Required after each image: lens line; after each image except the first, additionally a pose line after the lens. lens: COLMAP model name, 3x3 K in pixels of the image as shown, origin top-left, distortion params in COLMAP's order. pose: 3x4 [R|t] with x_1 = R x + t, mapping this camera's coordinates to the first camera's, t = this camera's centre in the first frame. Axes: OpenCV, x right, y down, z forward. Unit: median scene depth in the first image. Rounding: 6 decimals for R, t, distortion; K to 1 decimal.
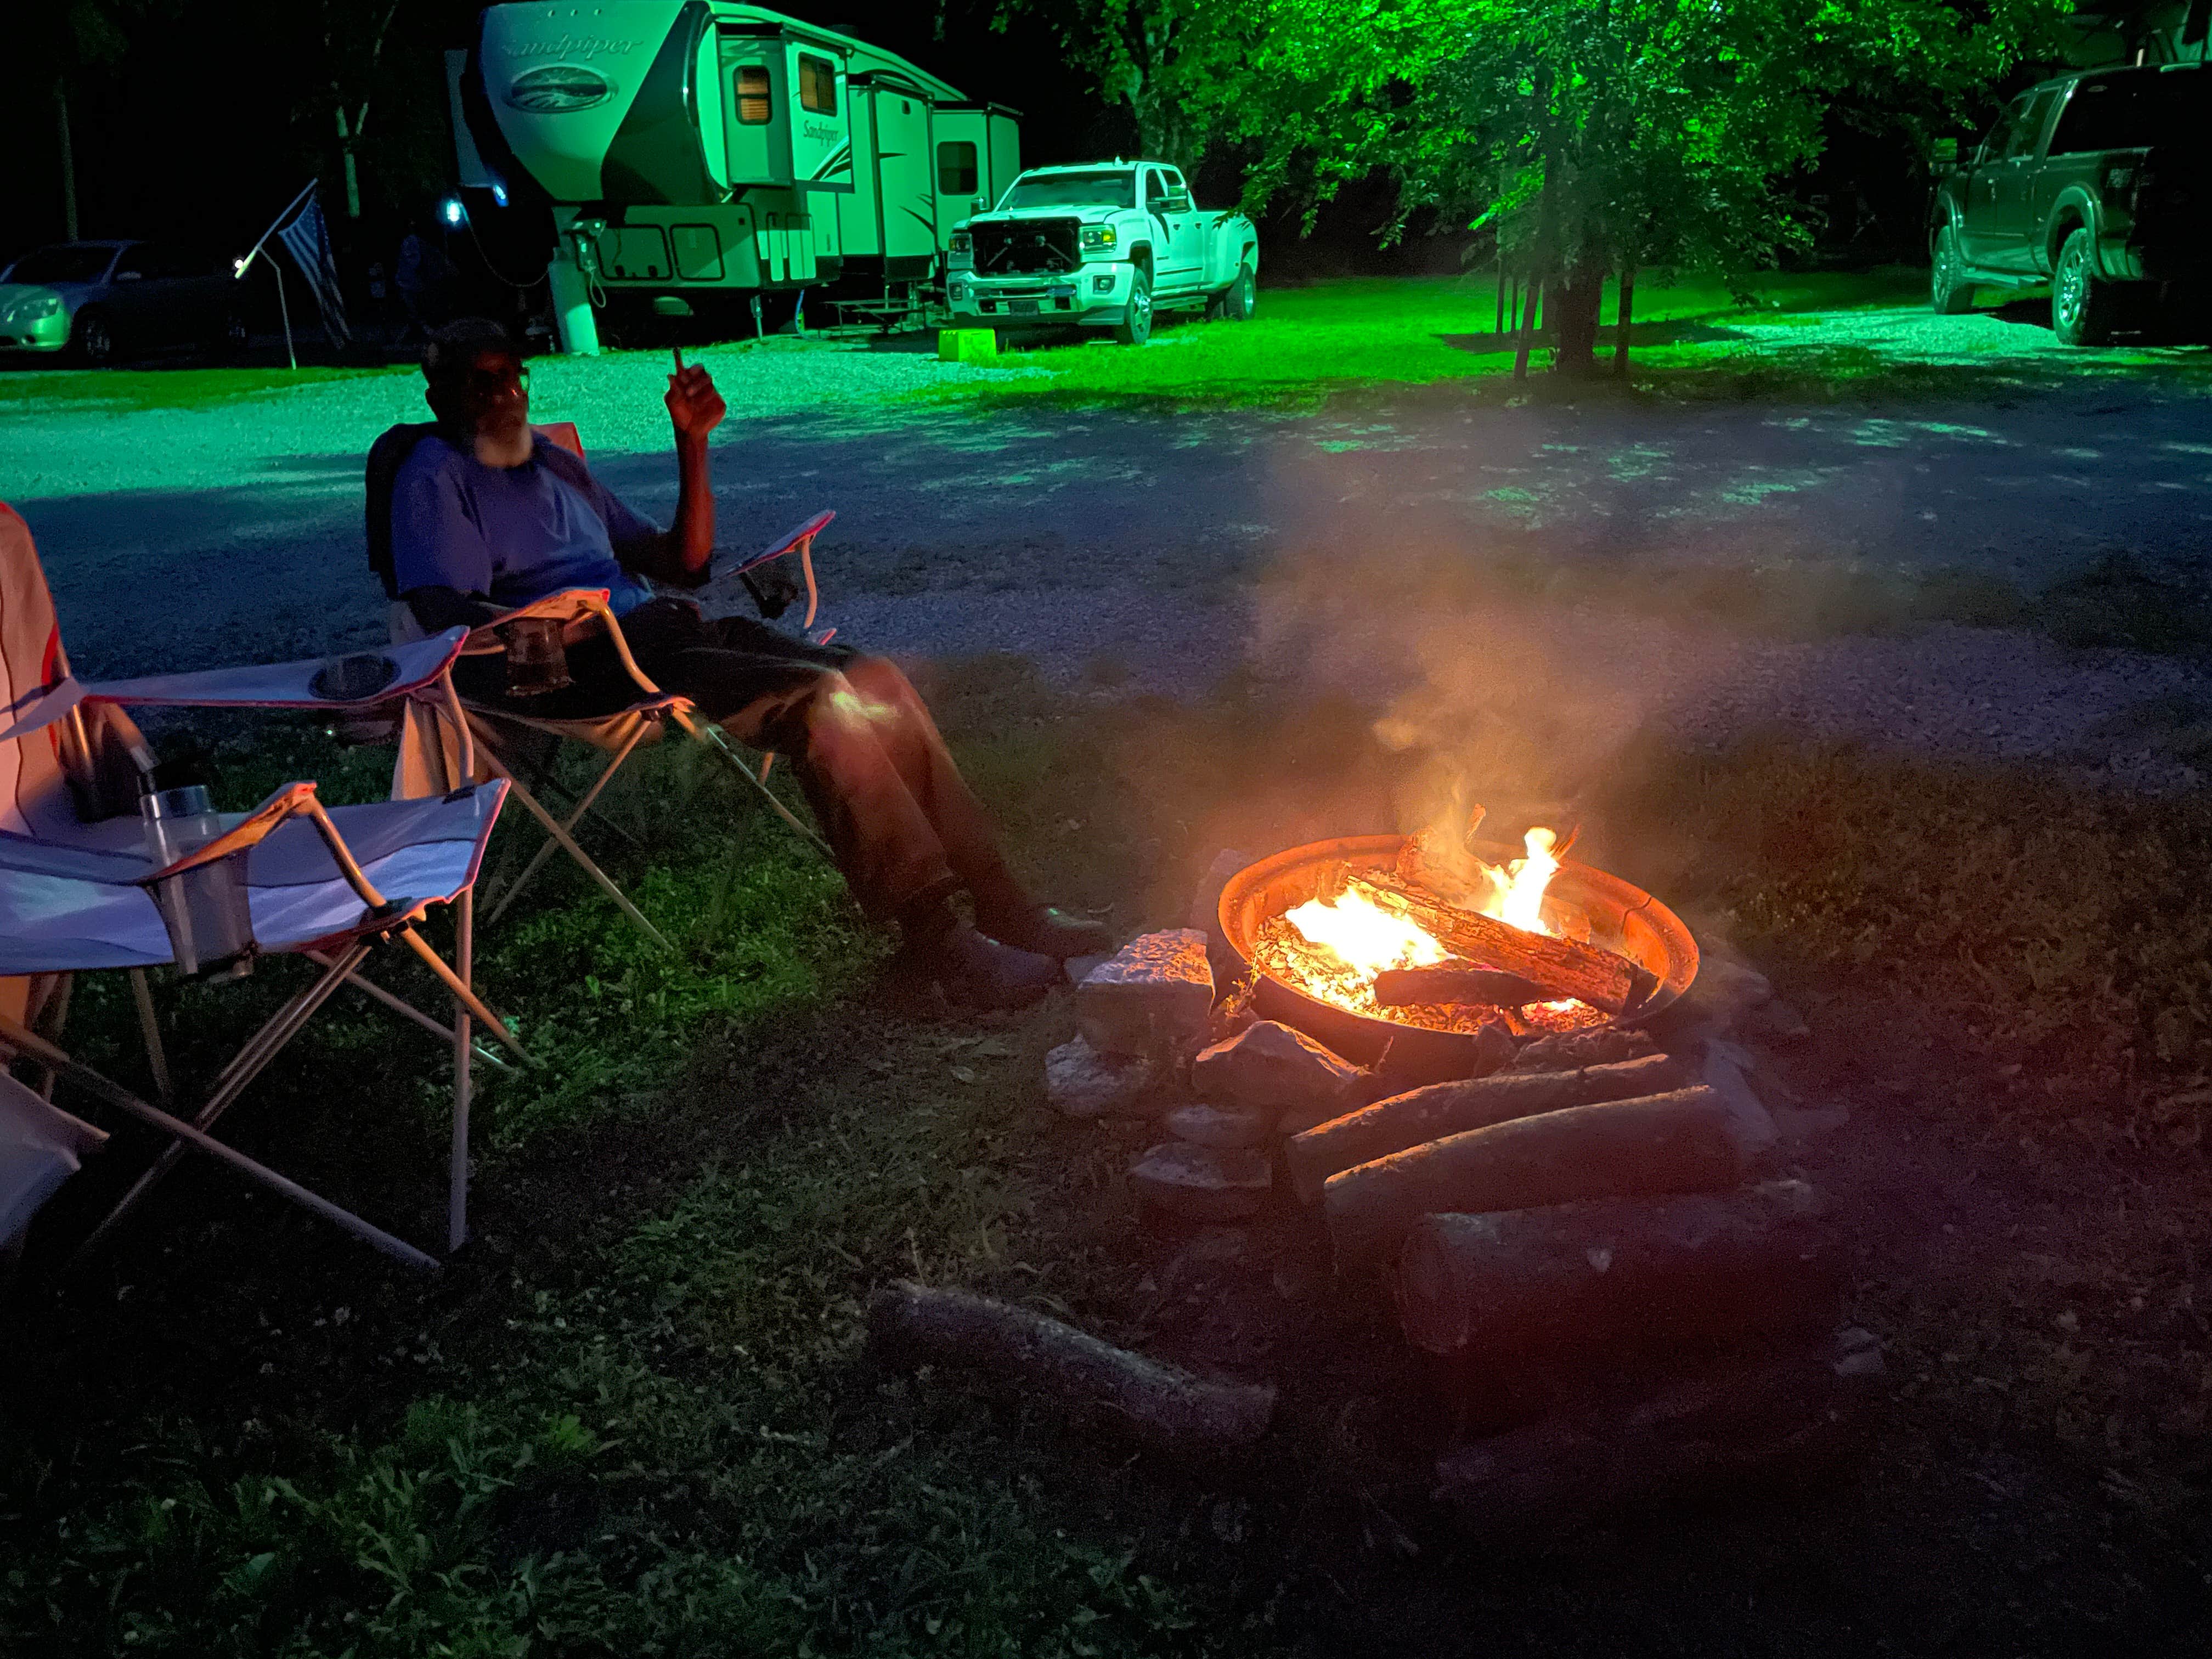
lens RADIAL K [[1615.0, 0, 1104.4], [0, 1615.0, 828.2], [0, 0, 1]] dist [-0.000645, -0.000263]
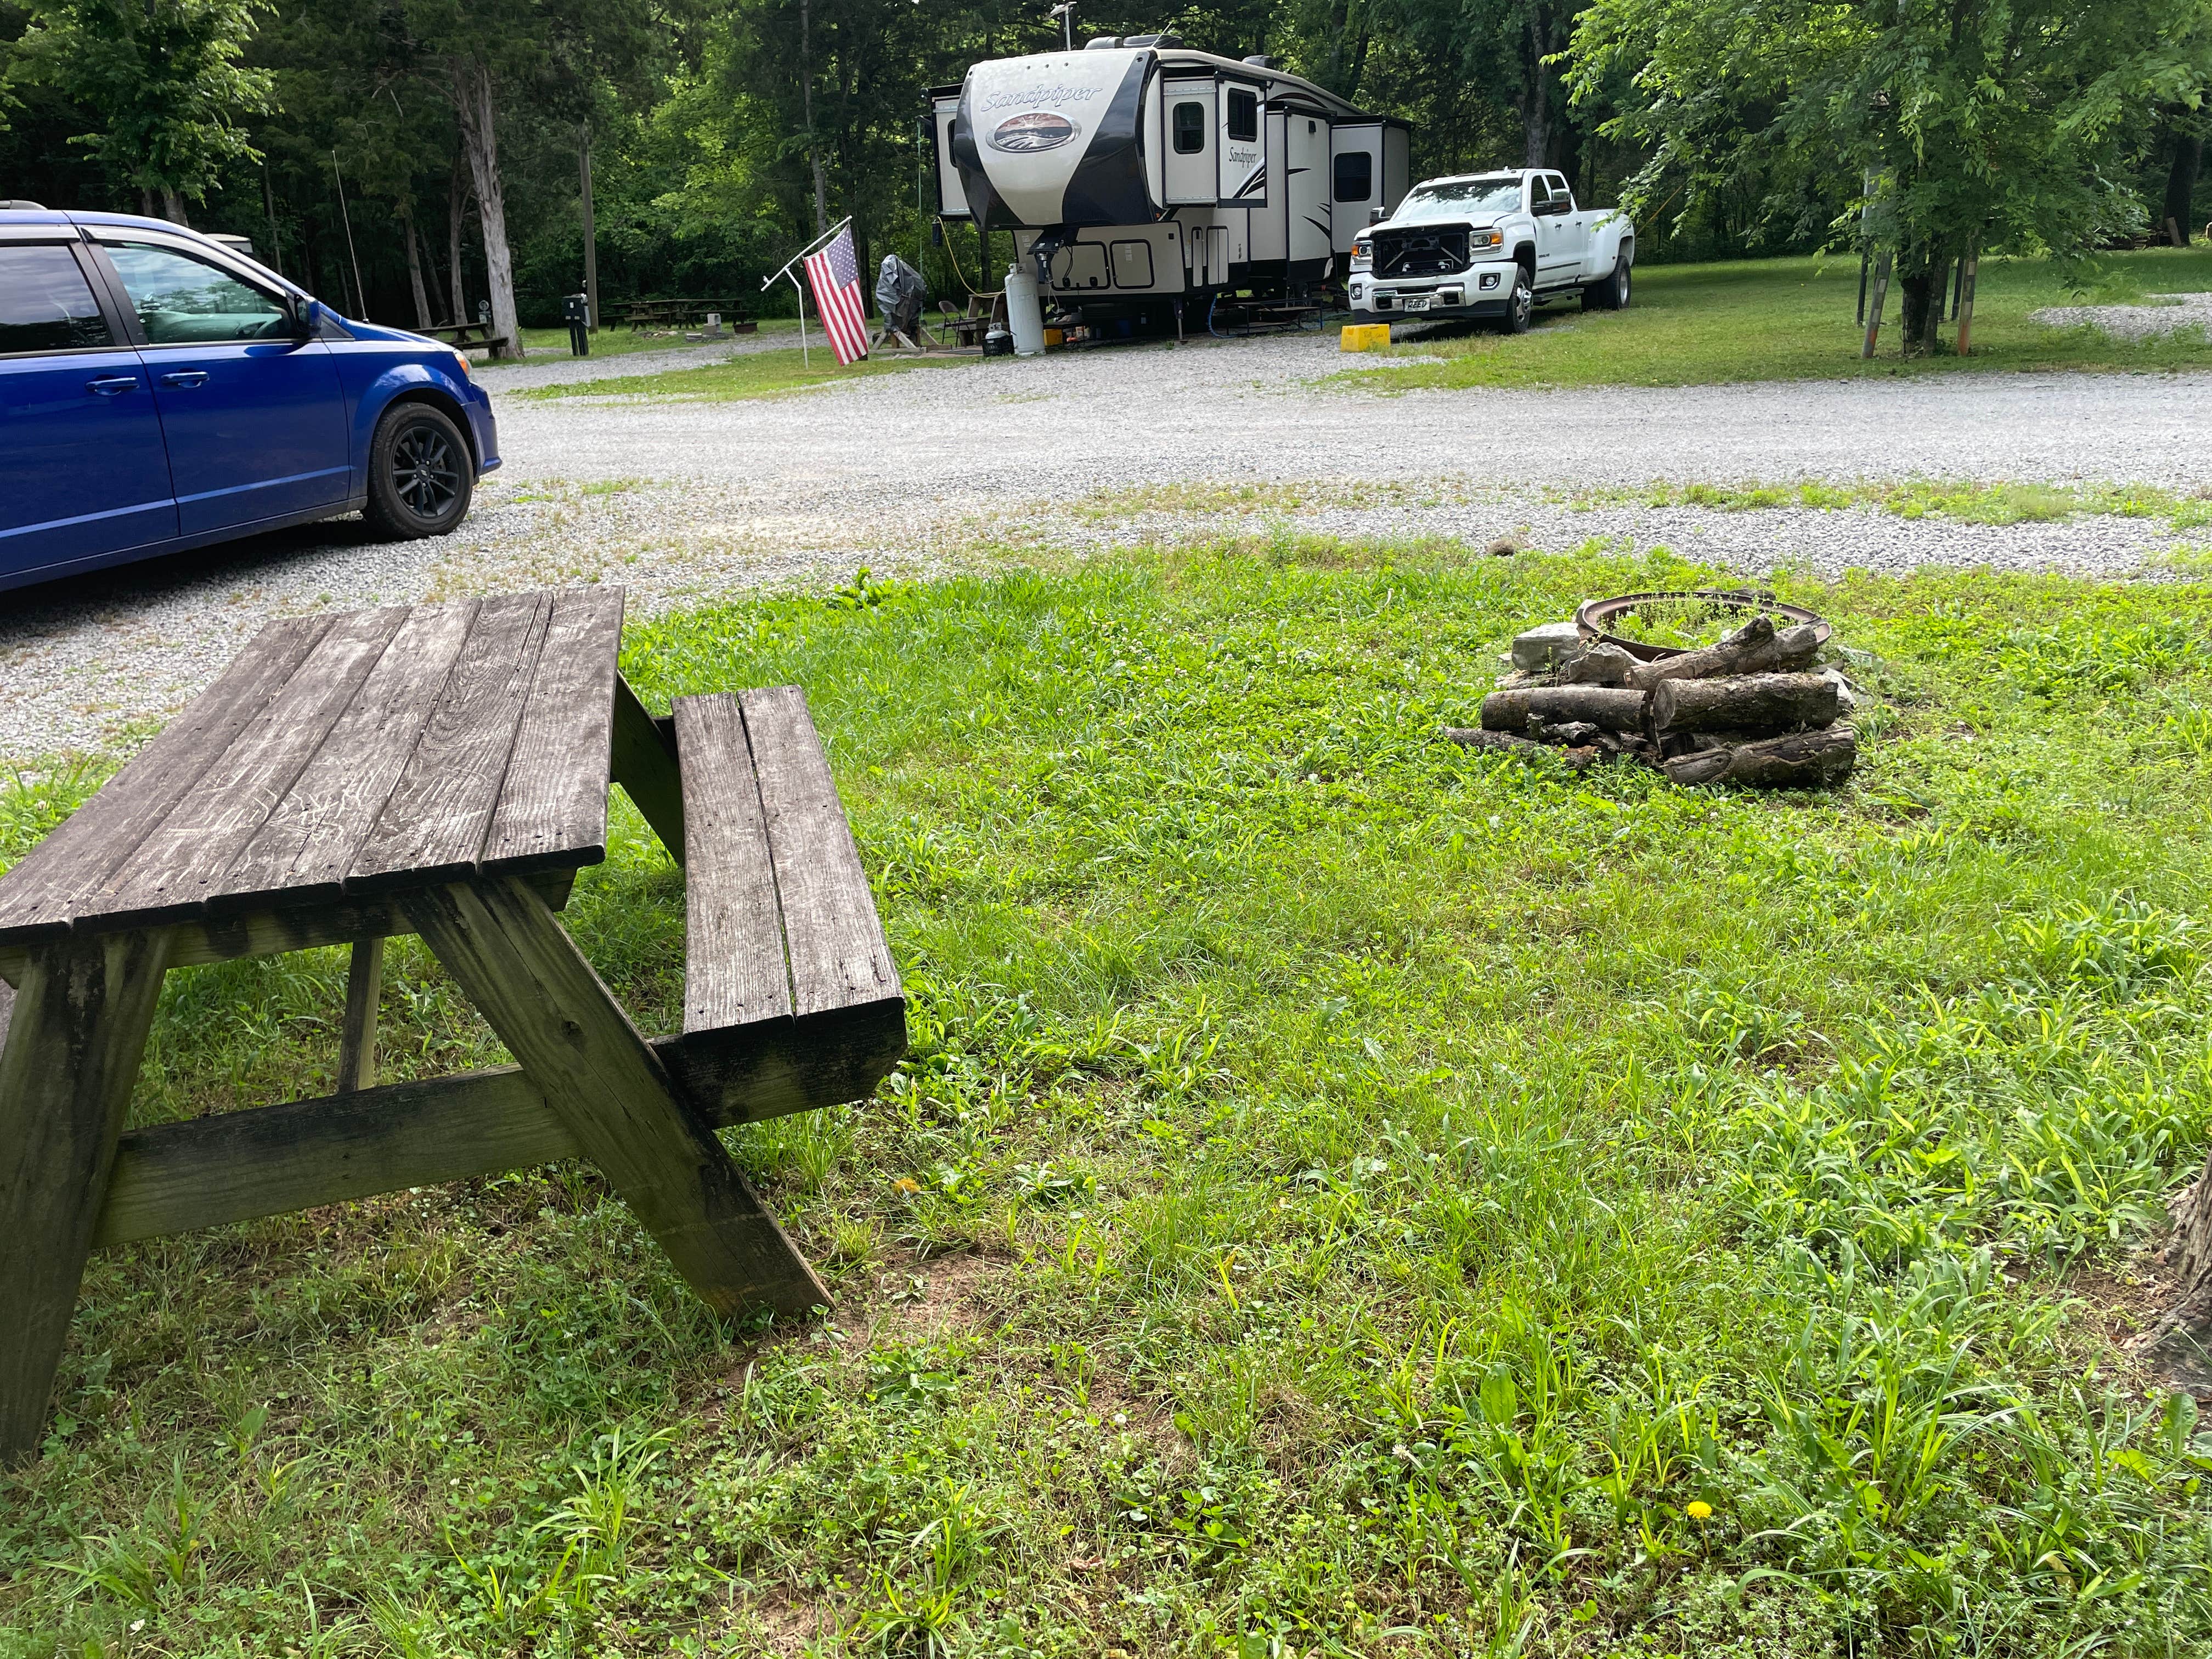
lens RADIAL K [[1615.0, 0, 1109.8], [0, 1615.0, 831.8], [0, 0, 1]] dist [-0.000645, -0.000263]
pose [[0.977741, 0.040569, -0.205855, -0.011377], [-0.039968, 0.999176, 0.007082, 0.046204], [0.205973, 0.001303, 0.978557, -0.145716]]
